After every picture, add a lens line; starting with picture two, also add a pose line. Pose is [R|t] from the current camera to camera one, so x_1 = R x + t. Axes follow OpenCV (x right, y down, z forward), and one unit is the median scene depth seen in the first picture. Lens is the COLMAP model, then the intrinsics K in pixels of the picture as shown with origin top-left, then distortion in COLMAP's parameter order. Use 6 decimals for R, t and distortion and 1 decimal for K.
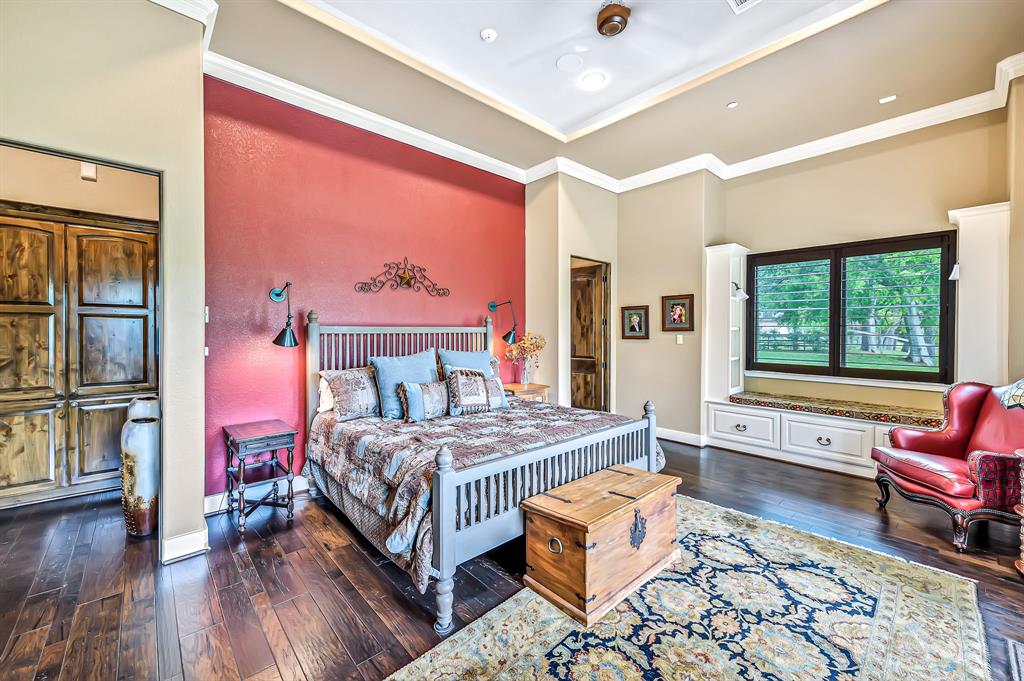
lens RADIAL K [[403.6, 0, 516.7], [0, 403.6, 333.9], [0, 0, 1]] dist [0.011012, -0.001570]
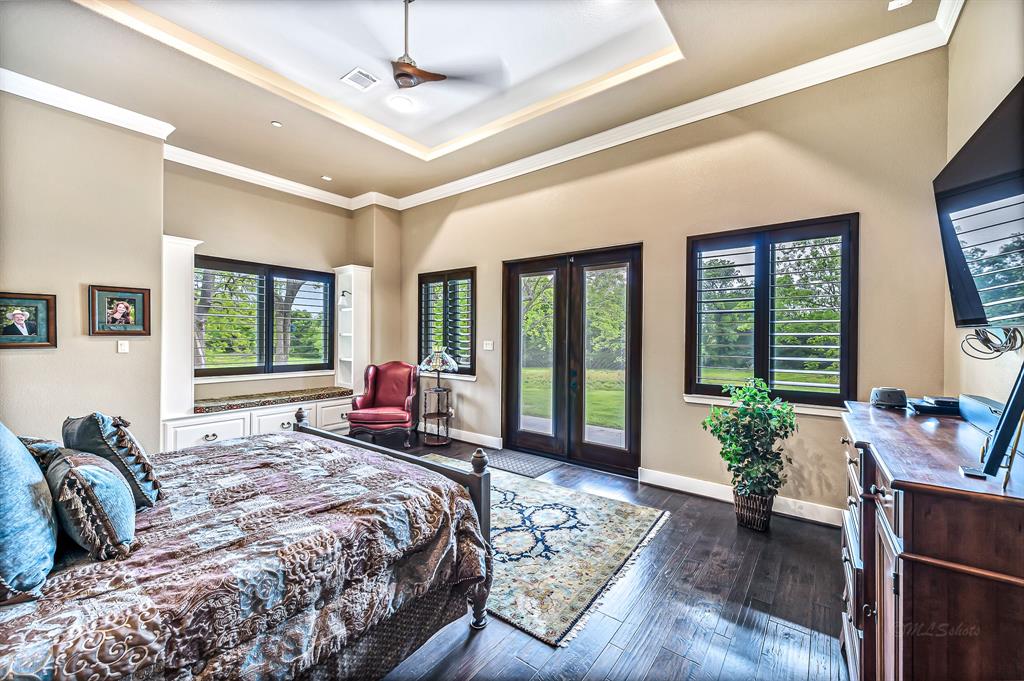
lens RADIAL K [[403.6, 0, 515.8], [0, 403.6, 340.9], [0, 0, 1]] dist [0.011012, -0.001570]
pose [[-0.173722, -0.009865, 0.984745, -0.476459], [0.002452, 0.999942, 0.010450, -0.003018], [-0.984792, 0.004230, -0.173688, 0.429262]]
